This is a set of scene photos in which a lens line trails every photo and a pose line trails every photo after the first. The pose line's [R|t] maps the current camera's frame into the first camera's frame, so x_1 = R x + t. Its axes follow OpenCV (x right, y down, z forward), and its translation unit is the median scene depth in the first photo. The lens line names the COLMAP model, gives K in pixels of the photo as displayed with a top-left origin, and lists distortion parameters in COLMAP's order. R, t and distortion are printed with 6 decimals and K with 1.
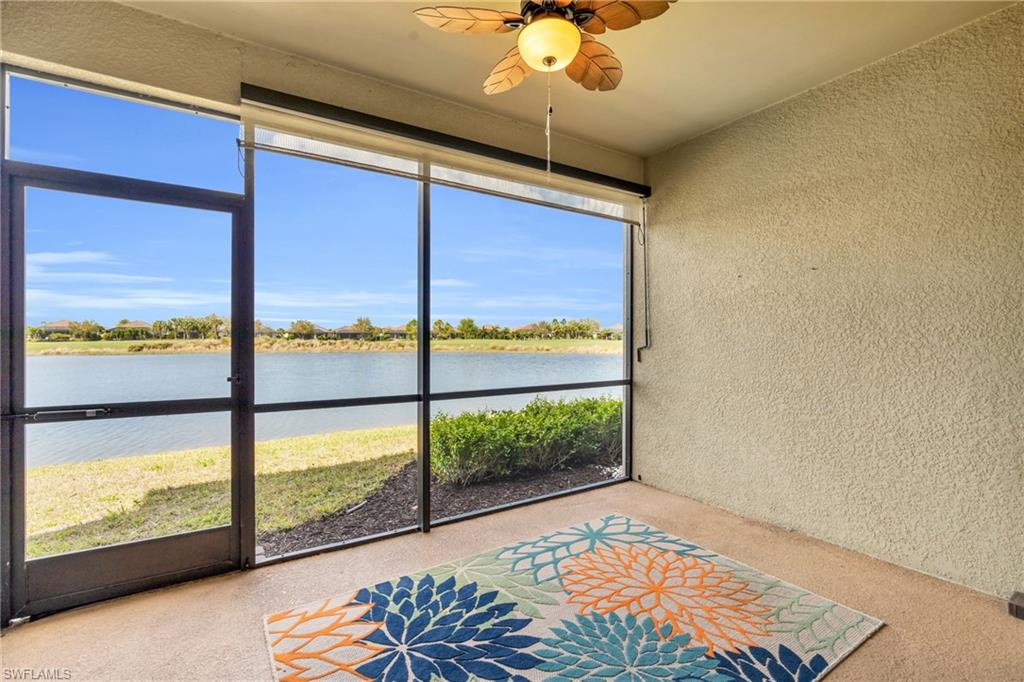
lens RADIAL K [[461.3, 0, 510.9], [0, 461.3, 337.9], [0, 0, 1]] dist [-0.000312, 0.000004]
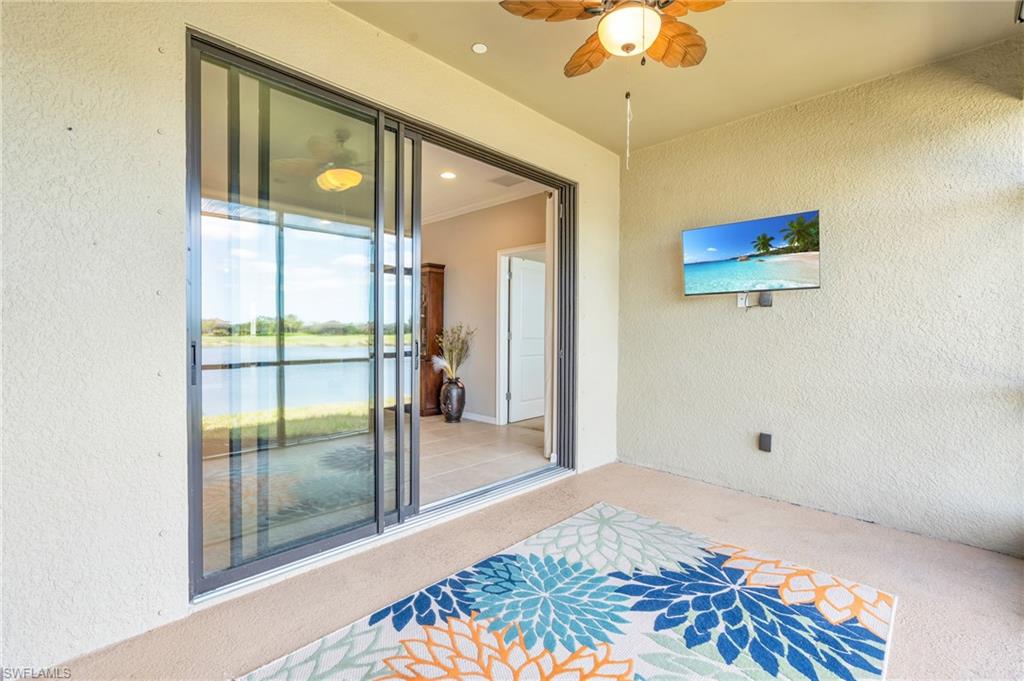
lens RADIAL K [[461.3, 0, 510.9], [0, 461.3, 337.4], [0, 0, 1]] dist [-0.000312, 0.000004]
pose [[-0.973189, -0.004038, -0.229971, 0.491981], [-0.007149, 0.999894, 0.012696, 0.029081], [0.229895, 0.014000, -0.973115, 1.681295]]
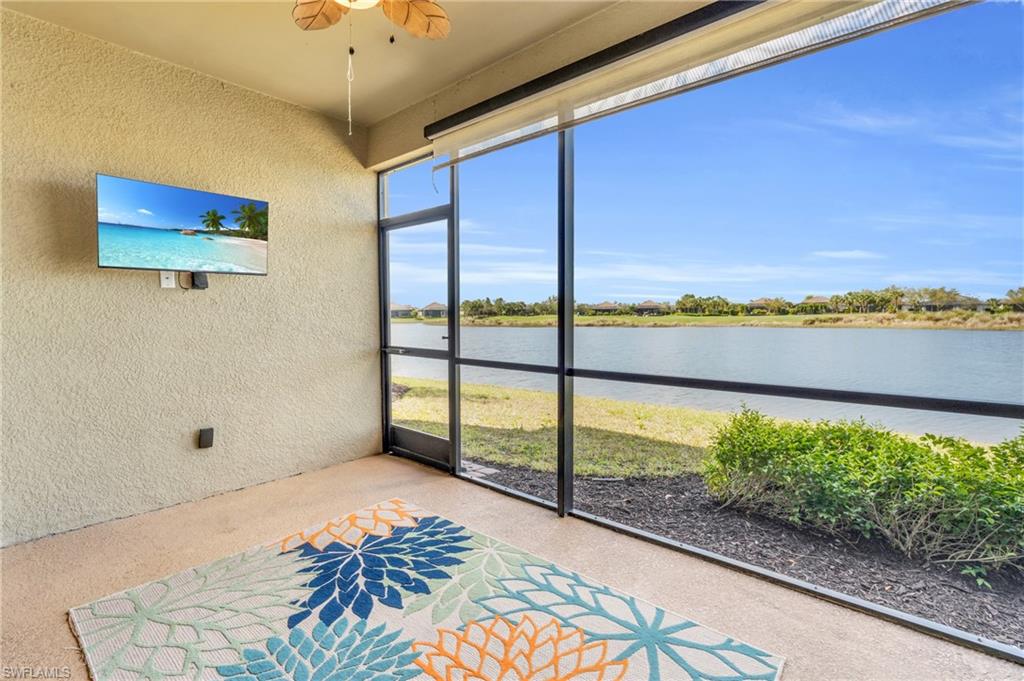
lens RADIAL K [[462.0, 0, 514.4], [0, 462.0, 330.0], [0, 0, 1]] dist [-0.000982, -0.000030]
pose [[0.283761, 0.029738, -0.958434, 0.912709], [0.007201, 0.999425, 0.033142, 0.023100], [0.958868, -0.016306, 0.283384, 0.899670]]
